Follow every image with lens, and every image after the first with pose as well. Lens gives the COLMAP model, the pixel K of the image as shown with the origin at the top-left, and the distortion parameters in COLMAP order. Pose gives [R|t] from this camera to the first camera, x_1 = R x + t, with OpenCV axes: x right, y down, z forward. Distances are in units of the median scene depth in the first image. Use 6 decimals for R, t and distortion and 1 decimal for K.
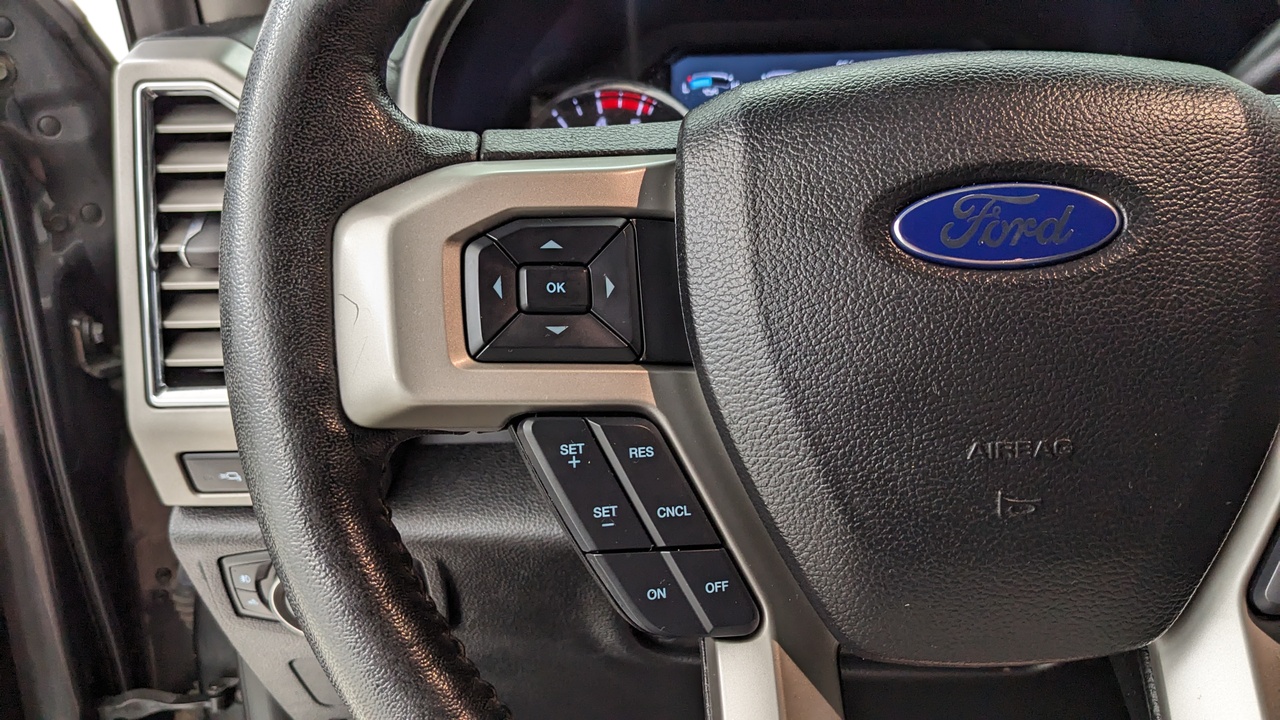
lens RADIAL K [[1036.1, 0, 646.6], [0, 1036.1, 355.9], [0, 0, 1]] dist [0.002421, -0.008574]
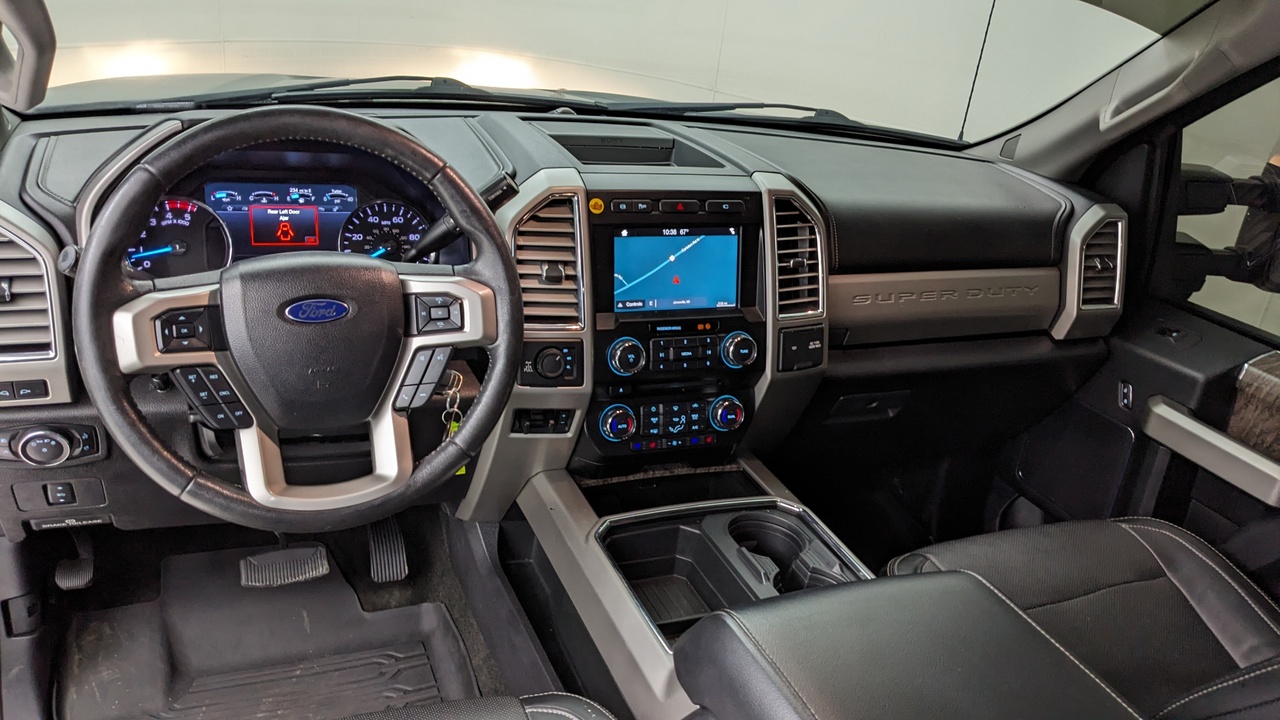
lens RADIAL K [[1011.1, 0, 653.9], [0, 1011.1, 365.3], [0, 0, 1]] dist [0.046594, -0.099204]
pose [[0.898161, -0.049868, 0.436830, -0.171359], [0.008661, 0.995361, 0.095823, -0.266783], [-0.439582, -0.082282, 0.894426, -2.785119]]
